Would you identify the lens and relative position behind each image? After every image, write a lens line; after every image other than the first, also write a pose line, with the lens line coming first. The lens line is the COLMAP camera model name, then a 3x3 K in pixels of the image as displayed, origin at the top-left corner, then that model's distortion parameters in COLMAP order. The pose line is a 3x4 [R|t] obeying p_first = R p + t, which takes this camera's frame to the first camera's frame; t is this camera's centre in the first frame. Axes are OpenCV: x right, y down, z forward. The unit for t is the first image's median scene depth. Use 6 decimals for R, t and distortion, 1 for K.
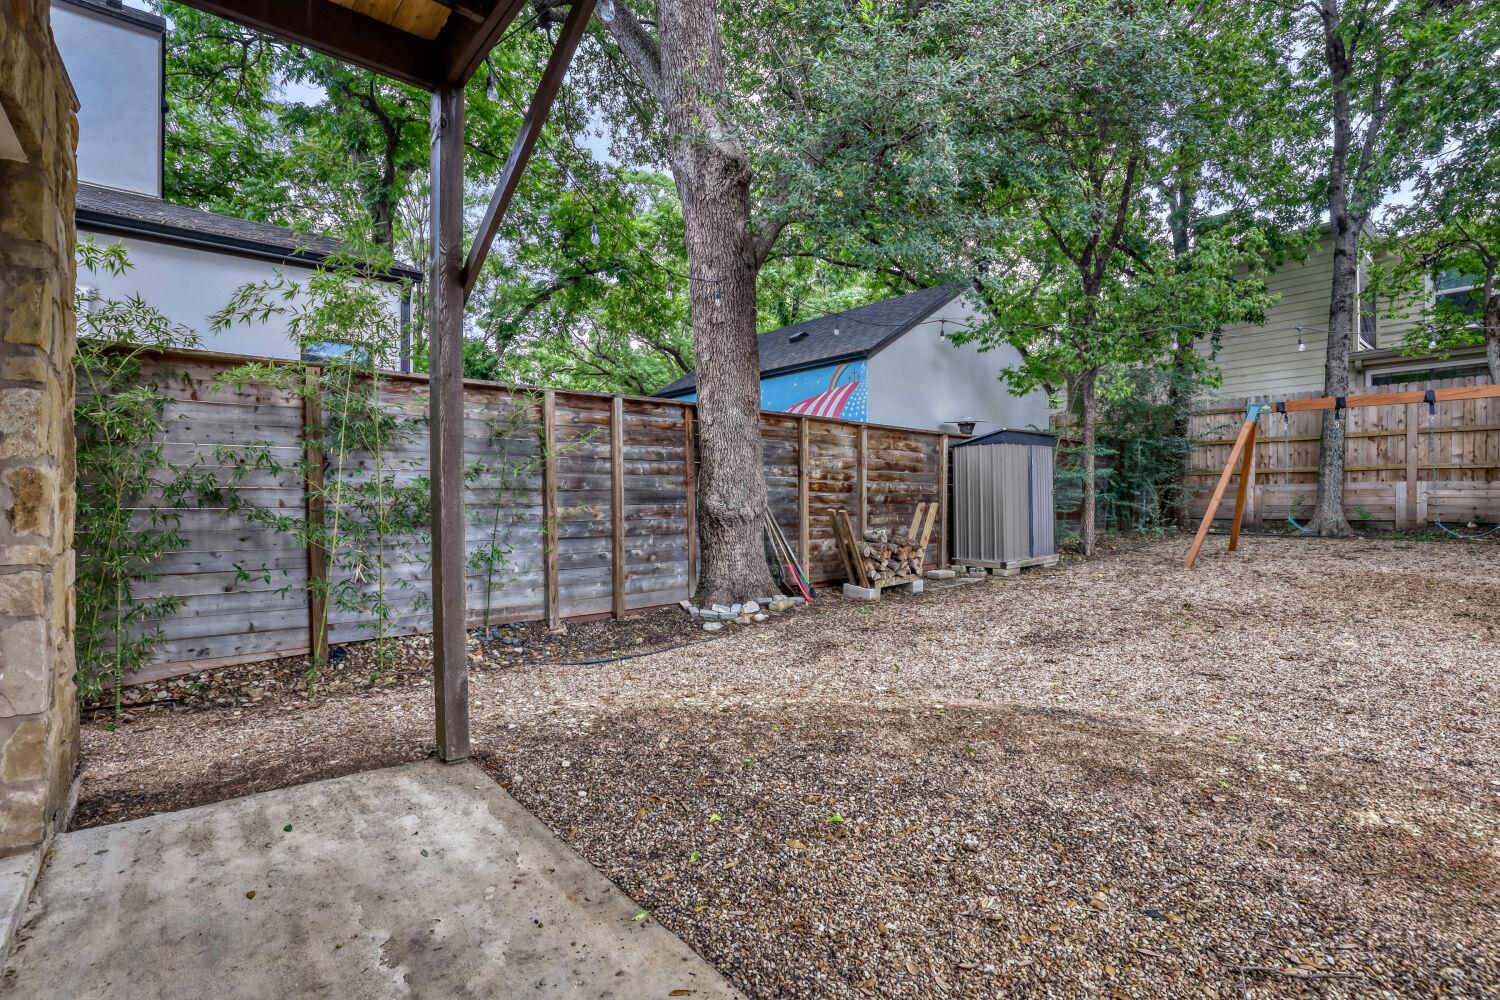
lens RADIAL K [[696.8, 0, 753.1], [0, 696.8, 507.3], [0, 0, 1]] dist [-0.032842, 0.003255]
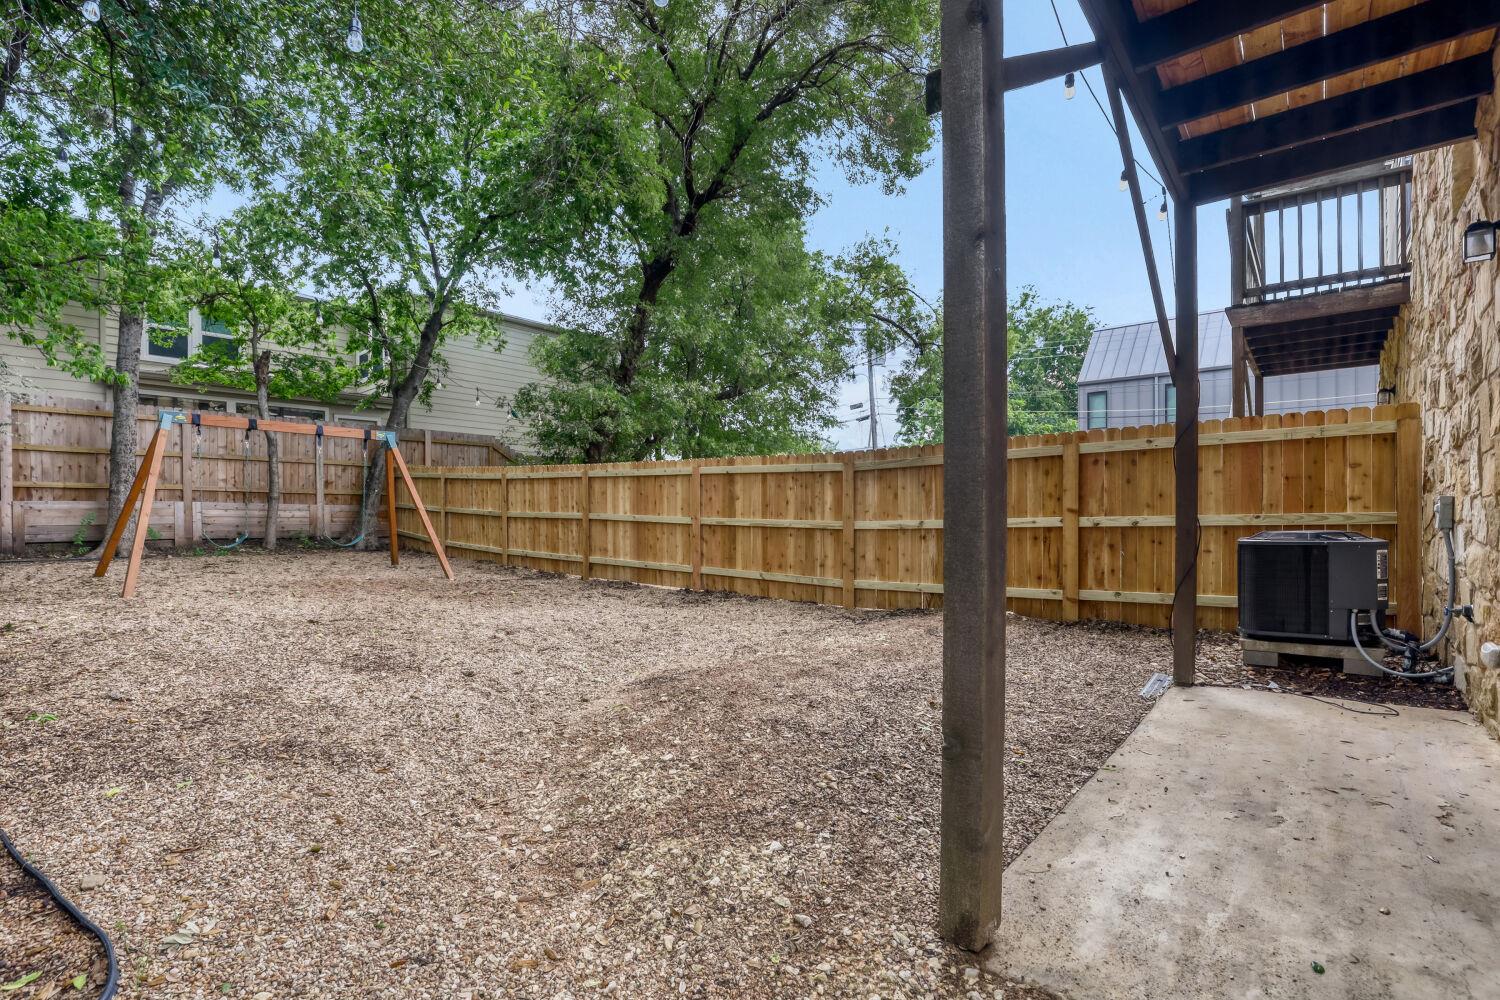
lens RADIAL K [[696.8, 0, 747.0], [0, 696.8, 513.7], [0, 0, 1]] dist [-0.032842, 0.003255]
pose [[-0.164840, 0.012977, 0.986235, -0.272790], [0.017107, 0.999801, -0.010297, 0.007959], [-0.986172, 0.015174, -0.165030, 0.362256]]
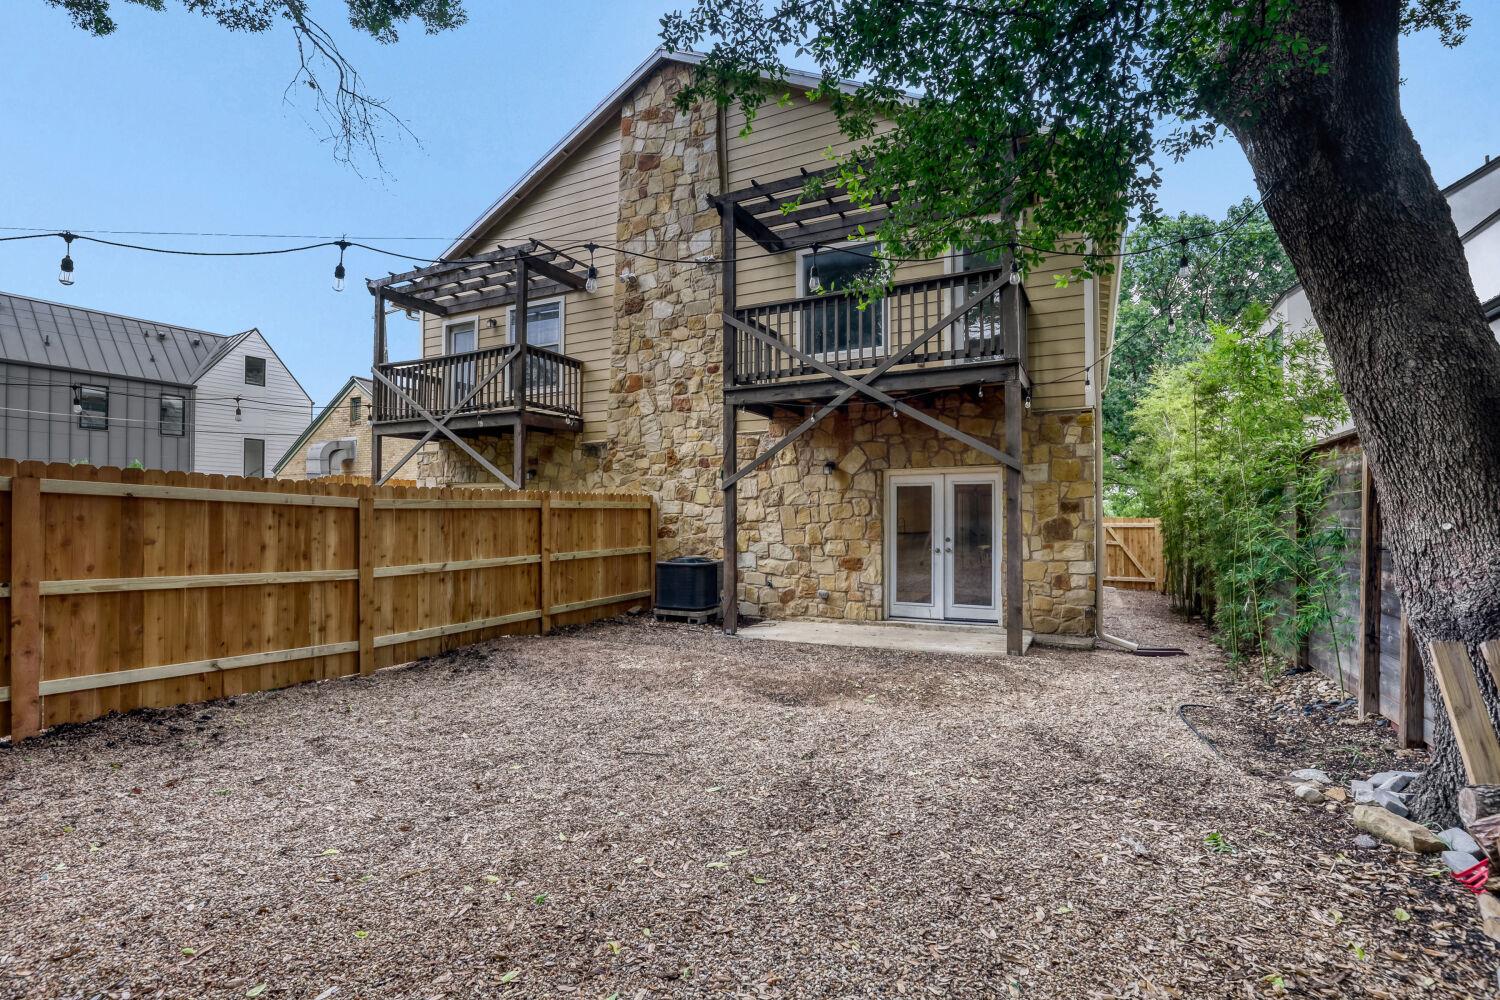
lens RADIAL K [[696.8, 0, 740.8], [0, 696.8, 506.4], [0, 0, 1]] dist [-0.032842, 0.003255]
pose [[-0.926237, -0.006252, -0.376889, 0.400211], [-0.005715, 0.999980, -0.002543, -0.048532], [0.376898, -0.000202, -0.926255, 0.847887]]
